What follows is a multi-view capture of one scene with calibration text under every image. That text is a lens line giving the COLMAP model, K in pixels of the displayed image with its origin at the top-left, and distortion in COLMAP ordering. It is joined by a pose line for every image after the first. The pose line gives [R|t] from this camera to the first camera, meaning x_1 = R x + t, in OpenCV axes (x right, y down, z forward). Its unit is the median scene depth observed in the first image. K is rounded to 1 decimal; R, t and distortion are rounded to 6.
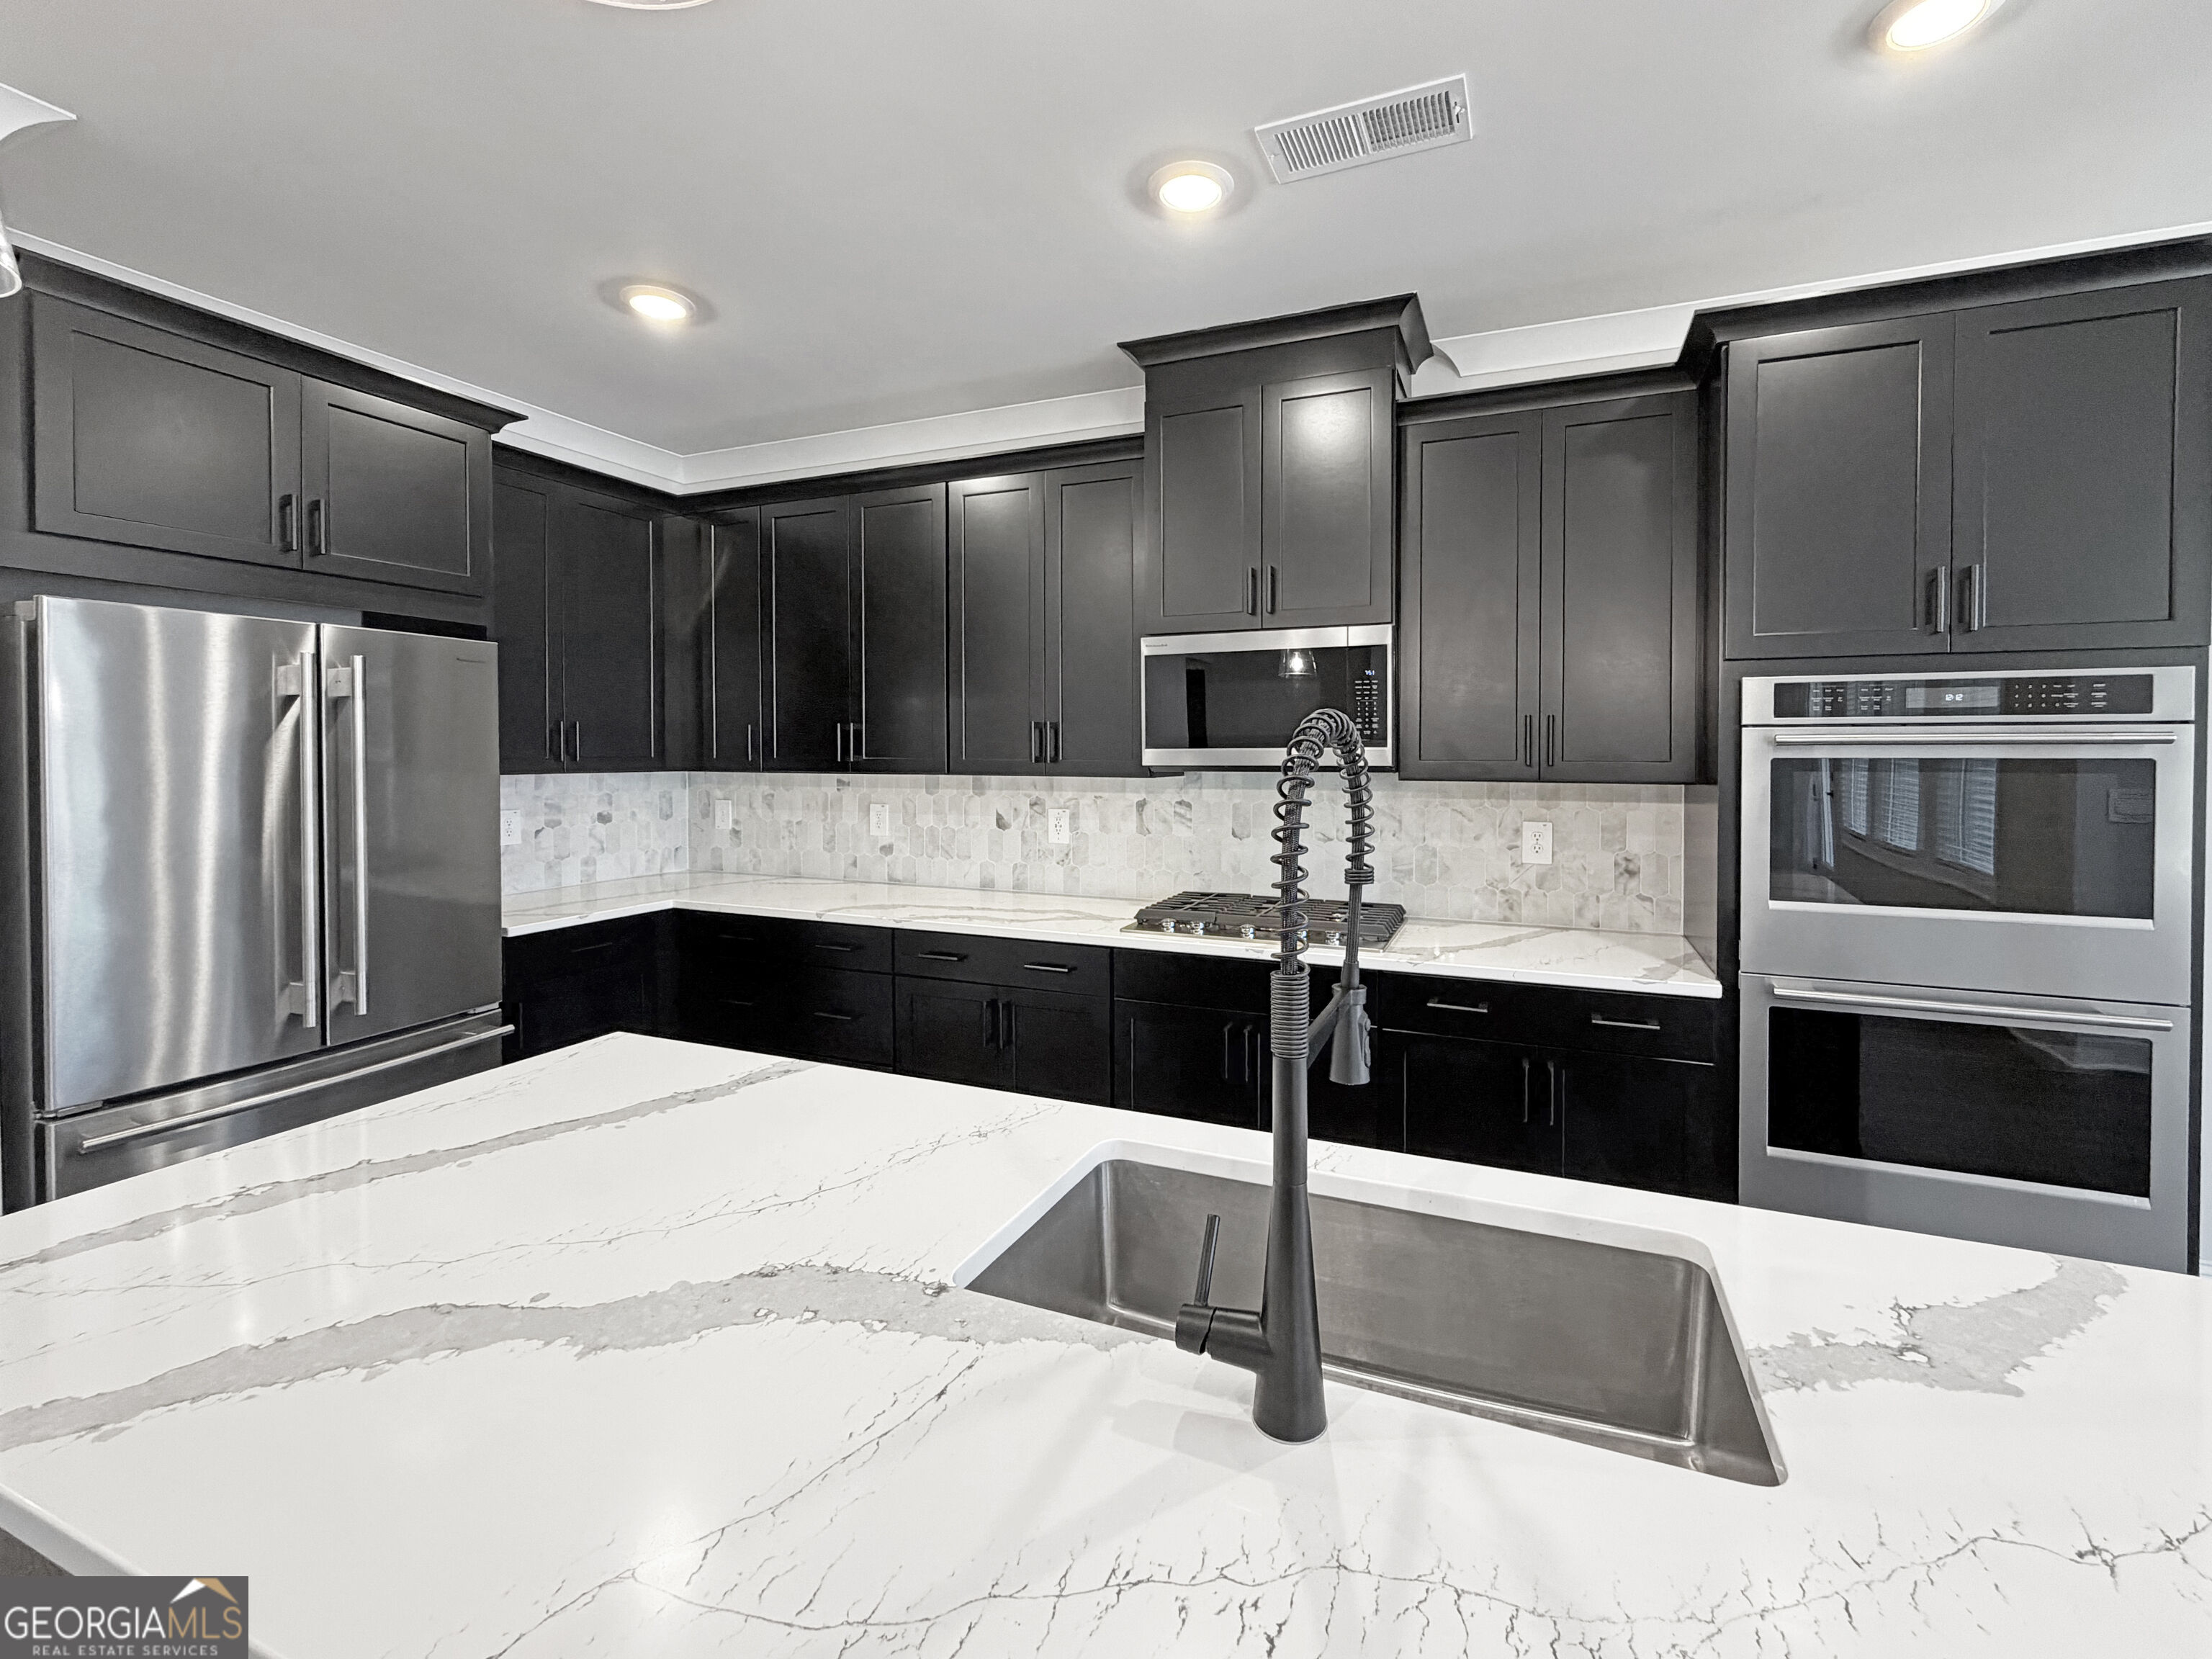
lens RADIAL K [[896.9, 0, 1160.7], [0, 896.9, 766.5], [0, 0, 1]] dist [0.000805, -0.000187]
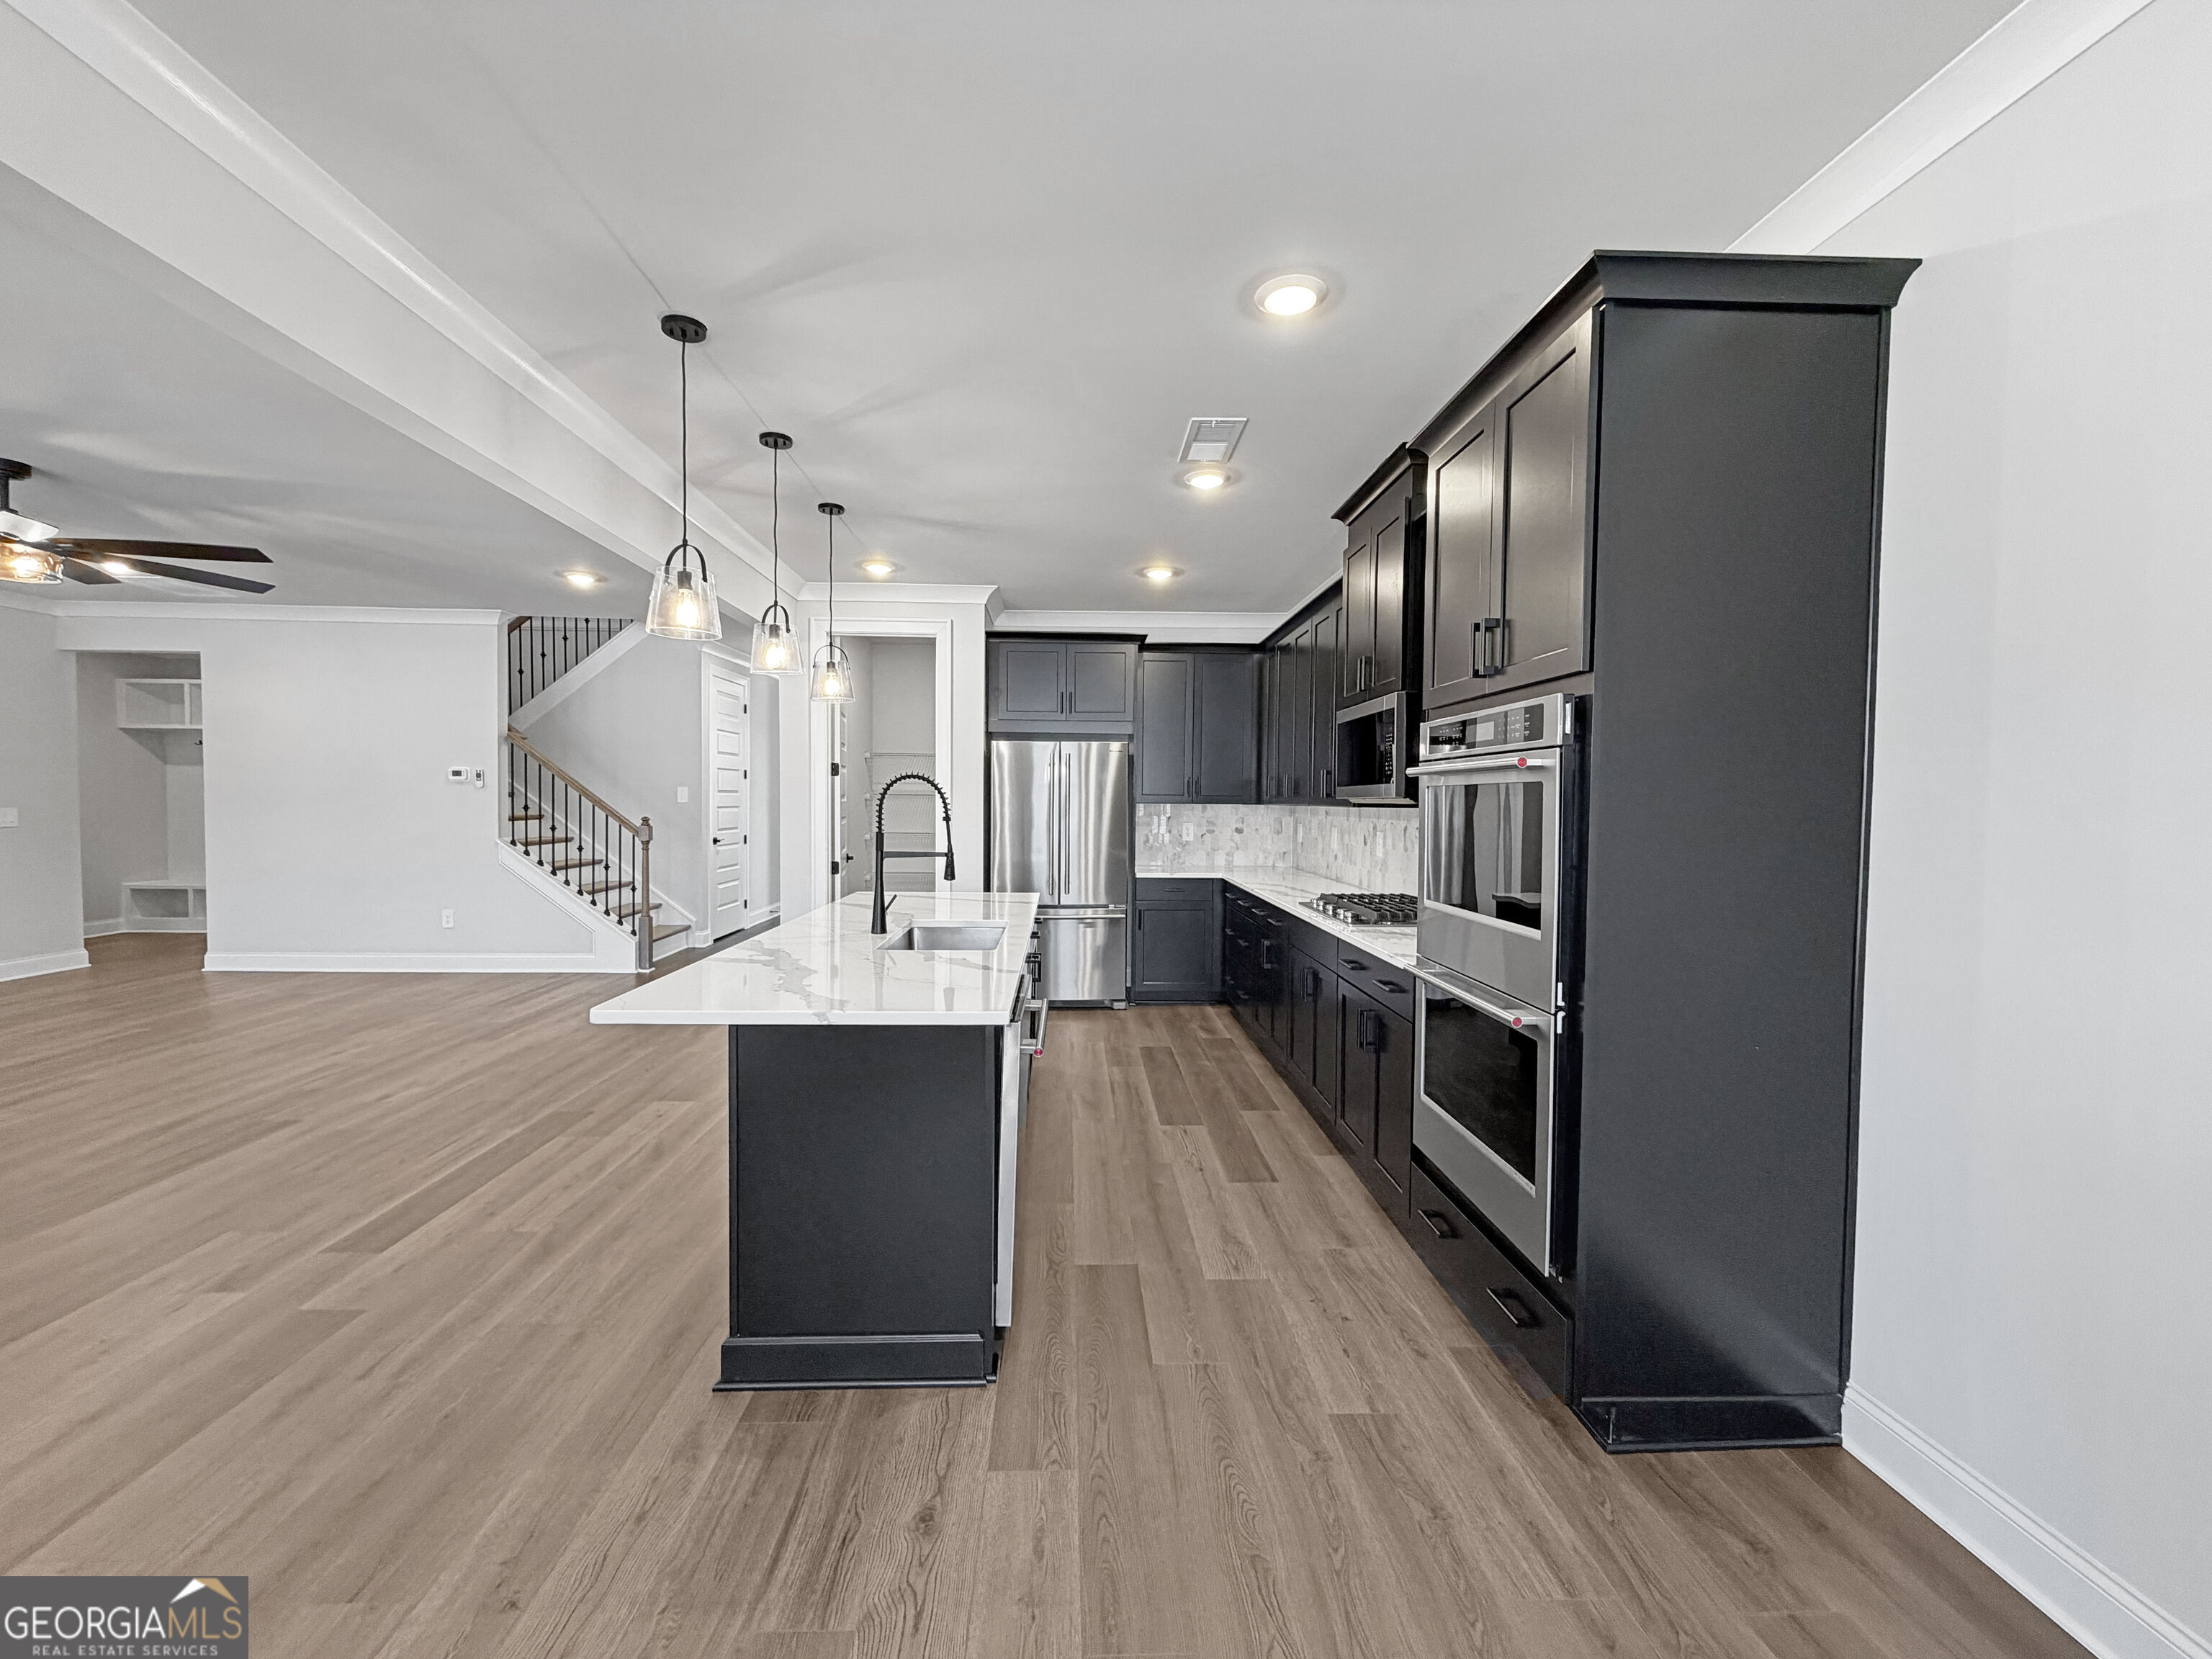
lens RADIAL K [[922.8, 0, 1106.0], [0, 922.8, 829.5], [0, 0, 1]] dist [0.009308, 0.000084]
pose [[0.396466, 0.032306, -0.917481, 1.213061], [-0.023151, 0.999415, 0.025186, 0.020046], [0.917758, 0.011255, 0.396982, 0.047352]]
